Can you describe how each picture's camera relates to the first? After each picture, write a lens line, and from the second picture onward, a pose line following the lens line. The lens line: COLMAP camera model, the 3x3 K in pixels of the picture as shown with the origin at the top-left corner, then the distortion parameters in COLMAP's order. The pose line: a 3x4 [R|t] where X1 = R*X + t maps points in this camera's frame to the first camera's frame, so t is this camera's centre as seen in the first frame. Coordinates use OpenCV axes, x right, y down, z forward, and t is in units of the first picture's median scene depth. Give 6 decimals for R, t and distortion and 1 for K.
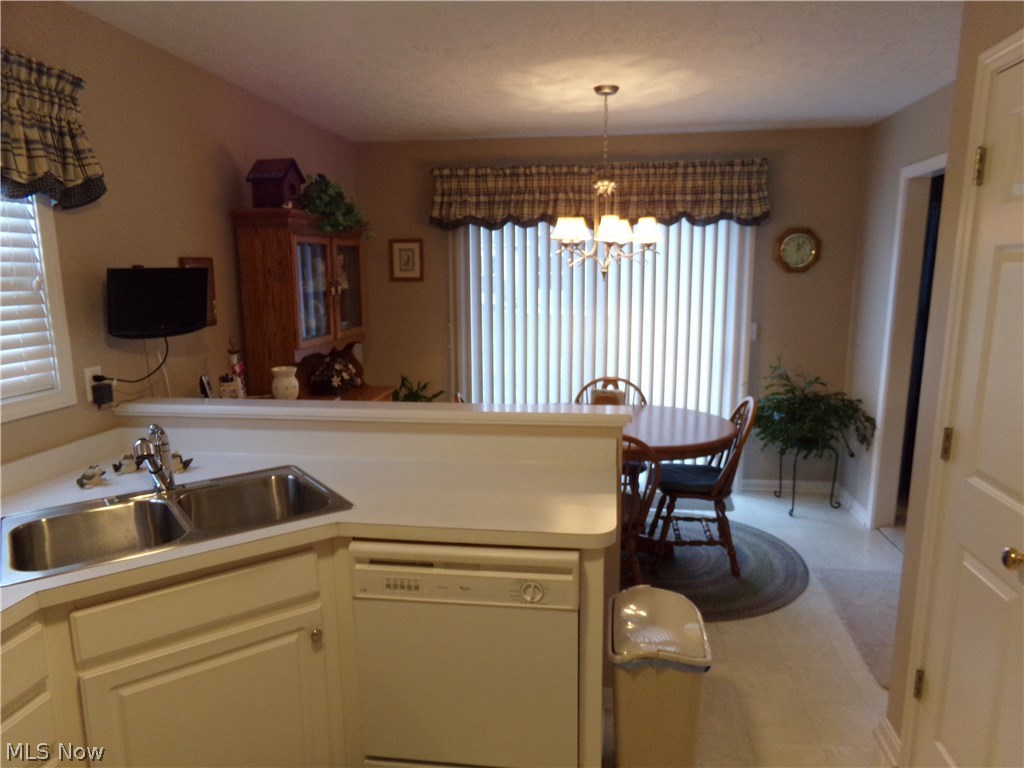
lens RADIAL K [[709.3, 0, 511.9], [0, 709.3, 404.4], [0, 0, 1]] dist [-0.003923, -0.001904]
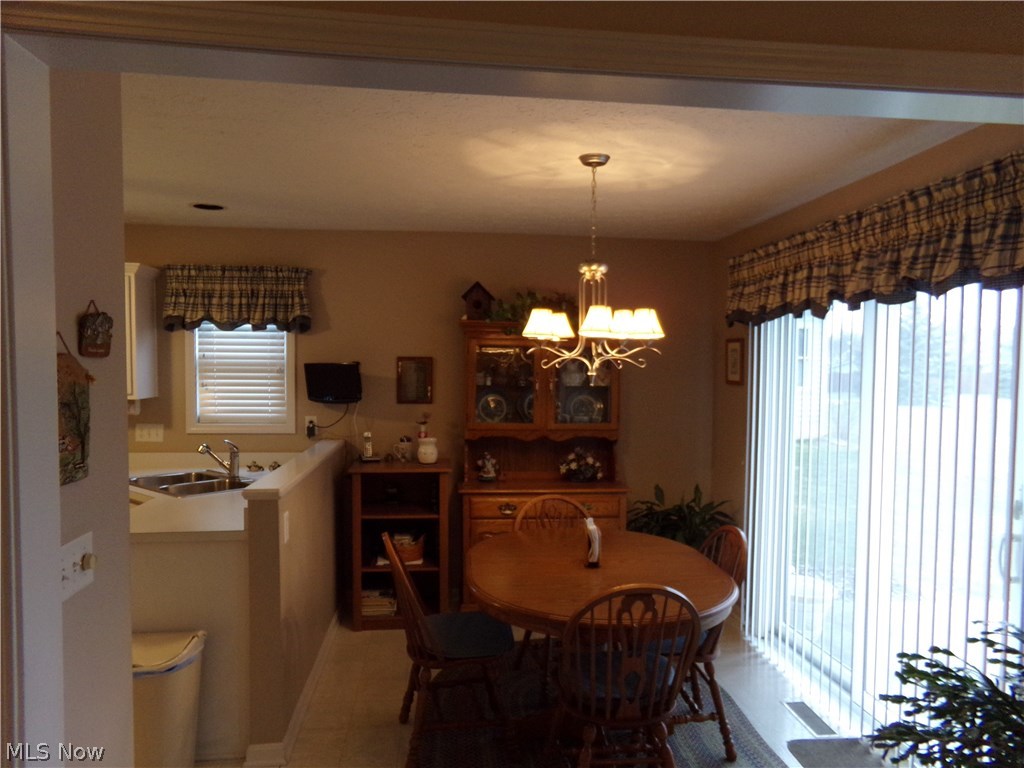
lens RADIAL K [[700.6, 0, 510.5], [0, 700.6, 396.7], [0, 0, 1]] dist [-0.080369, 0.136234]
pose [[0.225311, 0.049672, -0.973020, 0.898523], [-0.199716, 0.979846, 0.003774, -0.147876], [0.953597, 0.193478, 0.230691, 0.743867]]
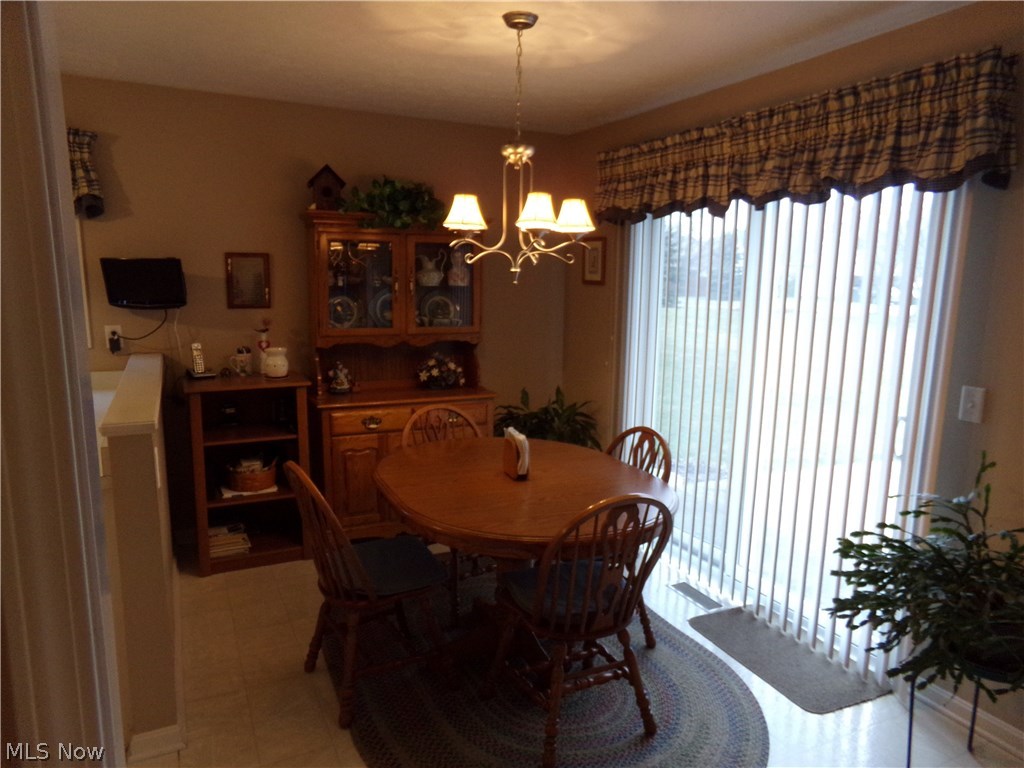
lens RADIAL K [[700.6, 0, 510.5], [0, 700.6, 396.7], [0, 0, 1]] dist [-0.080369, 0.136234]
pose [[0.546141, 0.160261, -0.822220, 0.750934], [-0.181636, 0.980833, 0.070529, -0.110710], [0.817764, 0.110826, 0.564783, 0.612162]]
